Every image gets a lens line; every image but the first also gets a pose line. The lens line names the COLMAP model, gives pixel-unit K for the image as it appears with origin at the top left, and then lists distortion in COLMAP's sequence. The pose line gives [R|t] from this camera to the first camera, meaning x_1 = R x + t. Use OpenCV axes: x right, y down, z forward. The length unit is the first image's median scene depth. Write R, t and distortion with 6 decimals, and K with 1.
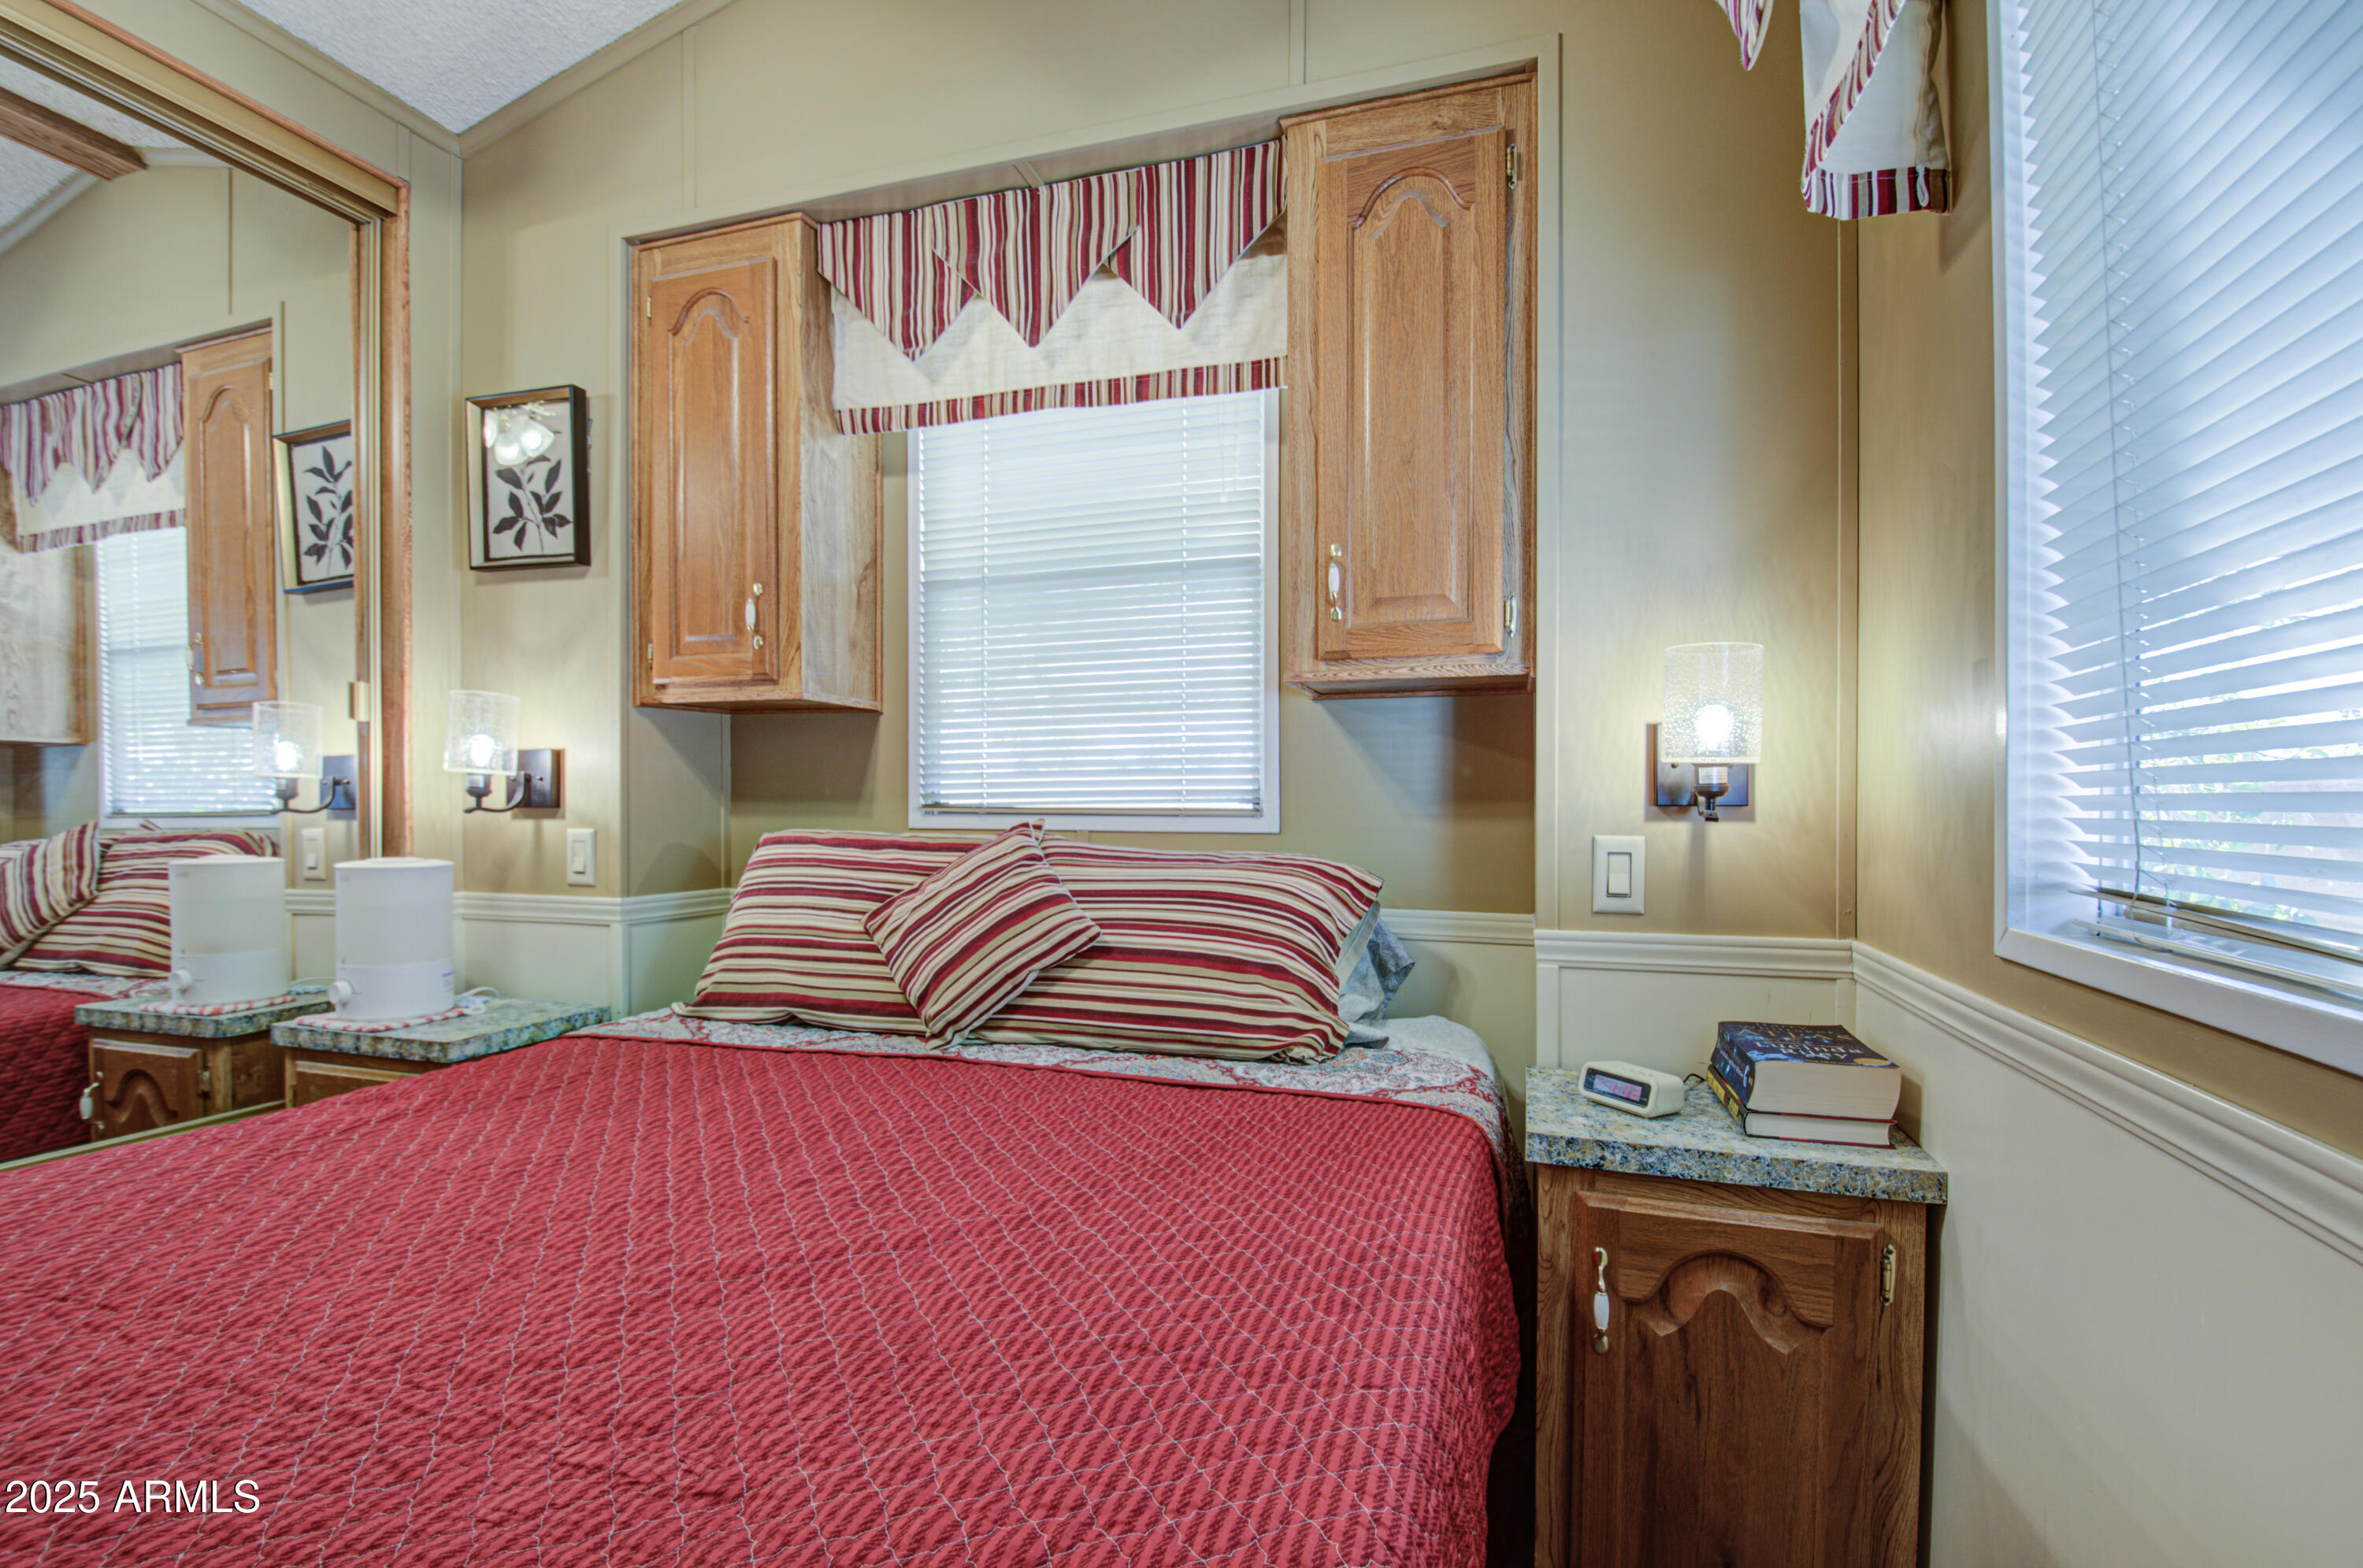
lens RADIAL K [[1102.5, 0, 1190.2], [0, 1102.5, 810.3], [0, 0, 1]] dist [0.026137, -0.032114]
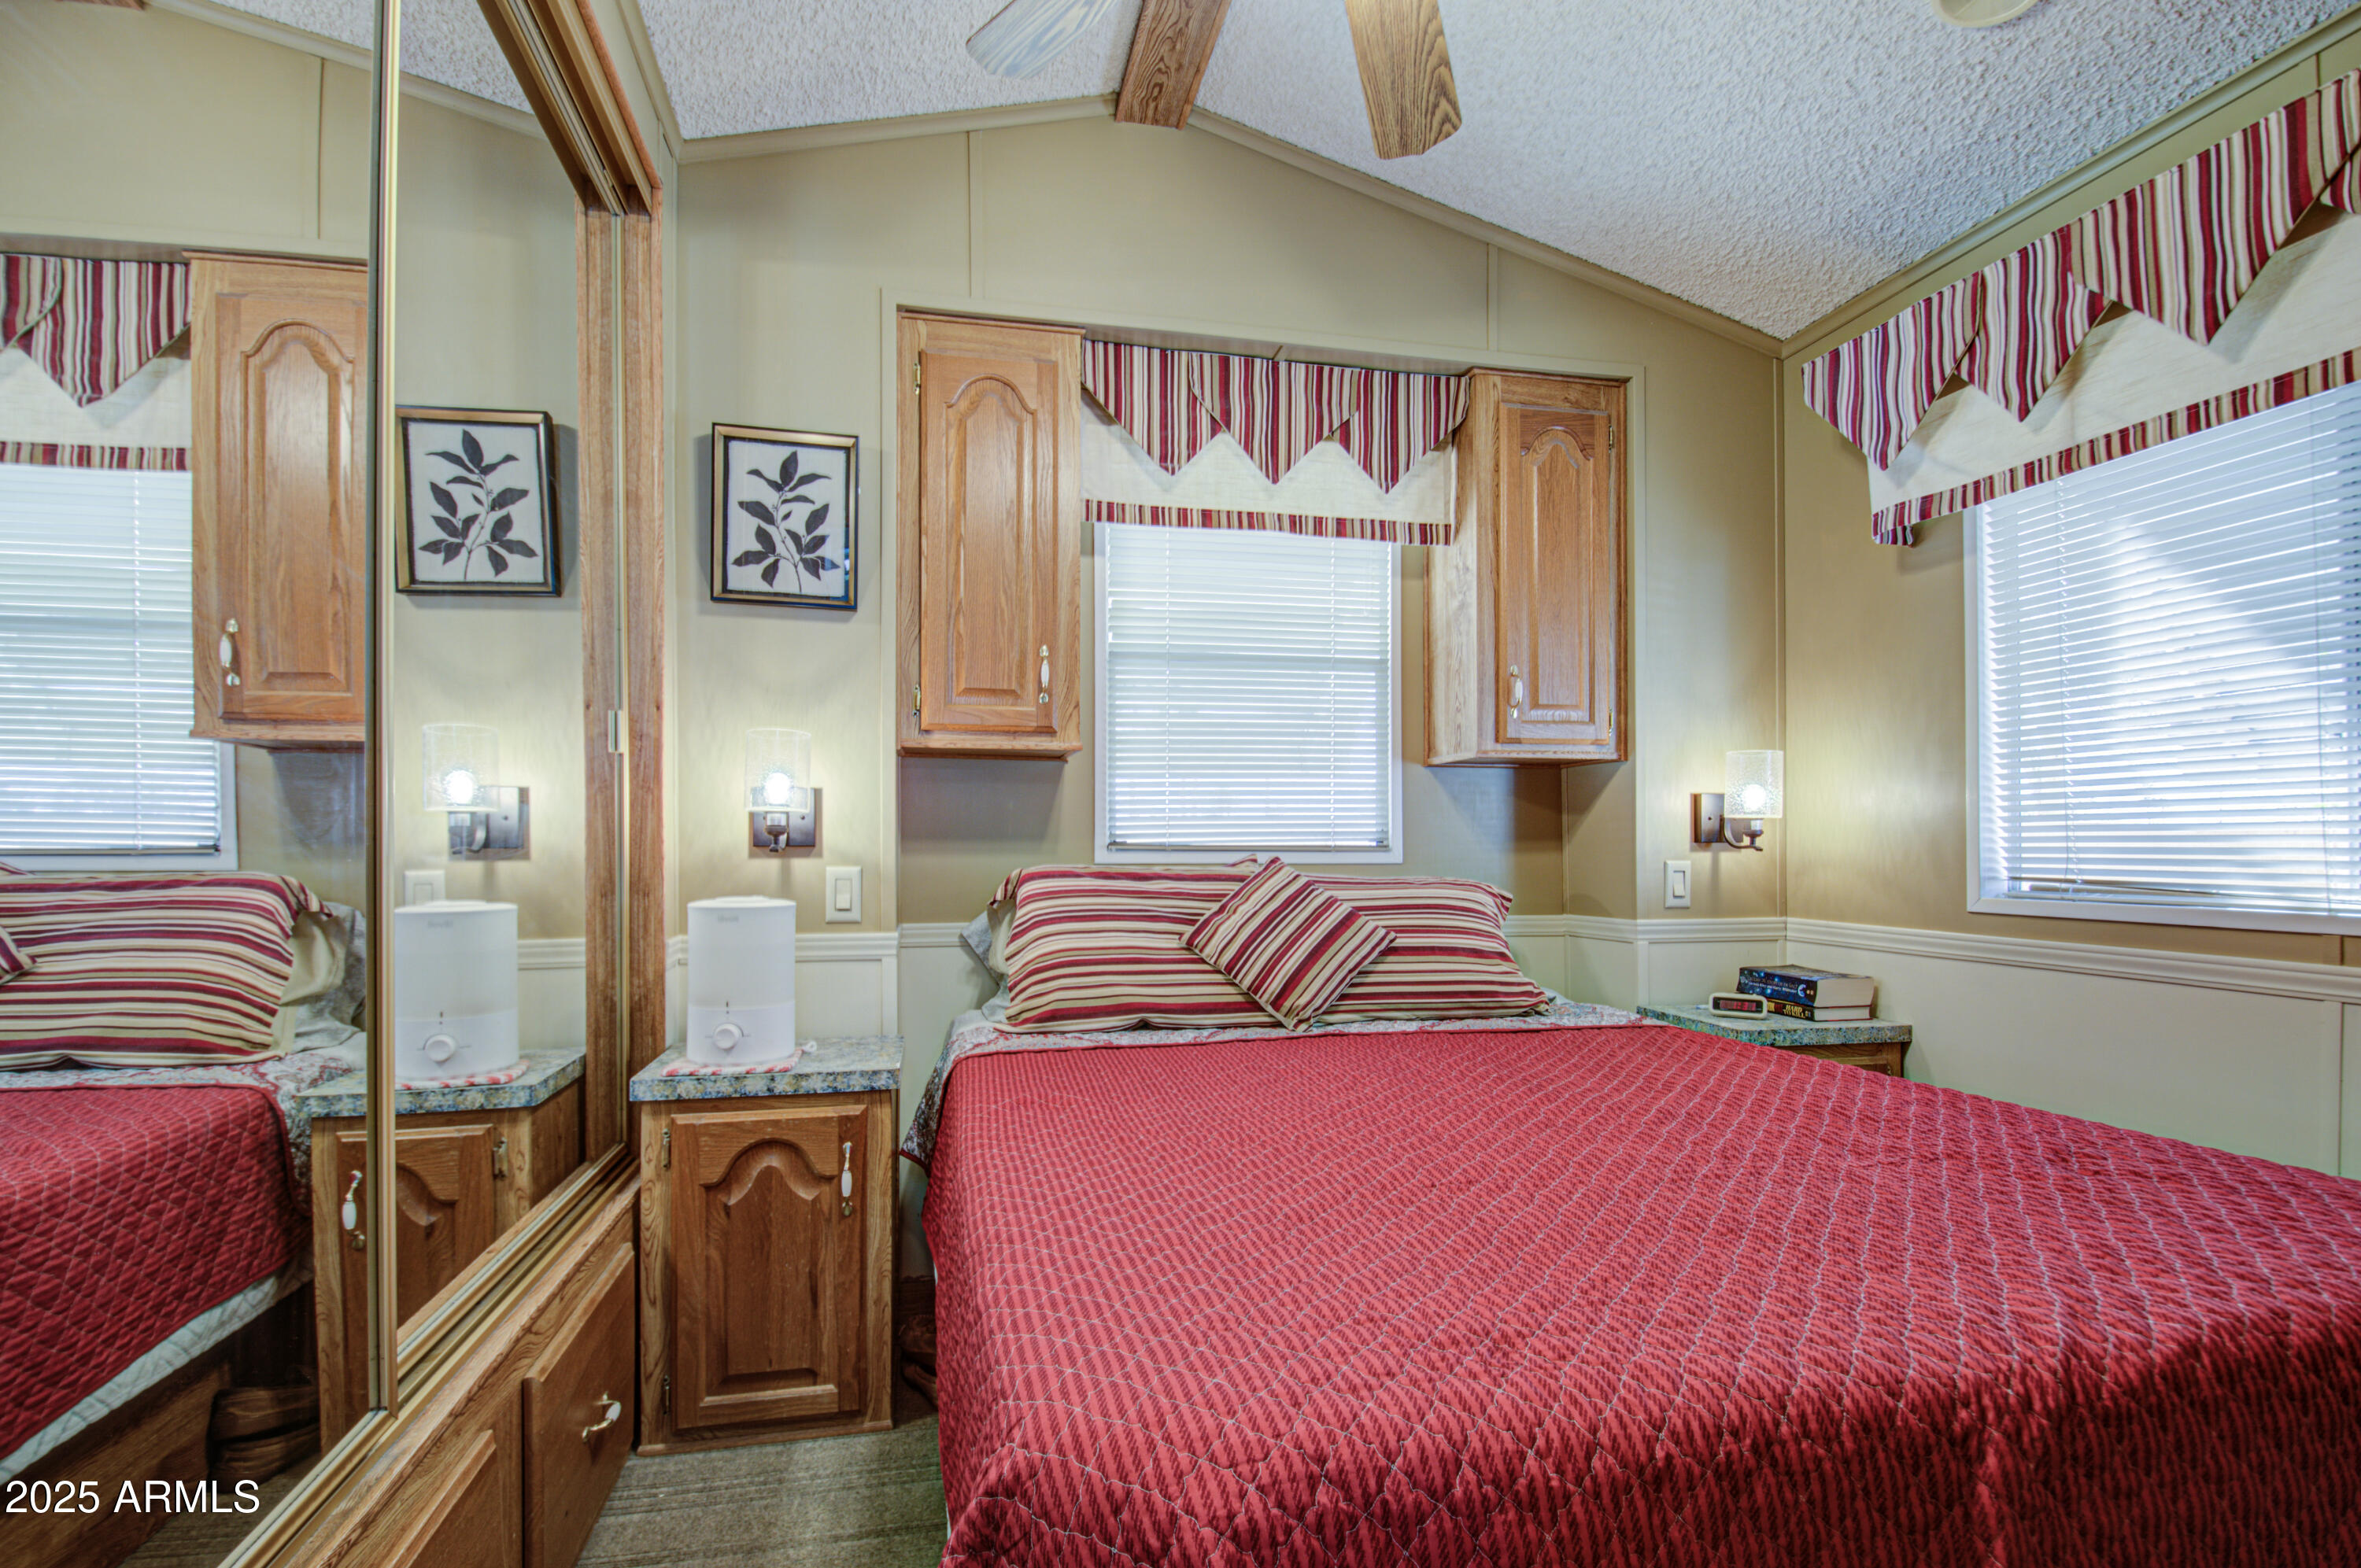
lens RADIAL K [[1152.8, 0, 1180.9], [0, 1152.8, 824.0], [0, 0, 1]] dist [0.044514, -0.035585]
pose [[0.857031, 0.008180, 0.515201, -0.885078], [0.006003, 0.999648, -0.025858, 0.006867], [-0.515231, 0.025254, 0.856679, -0.075259]]
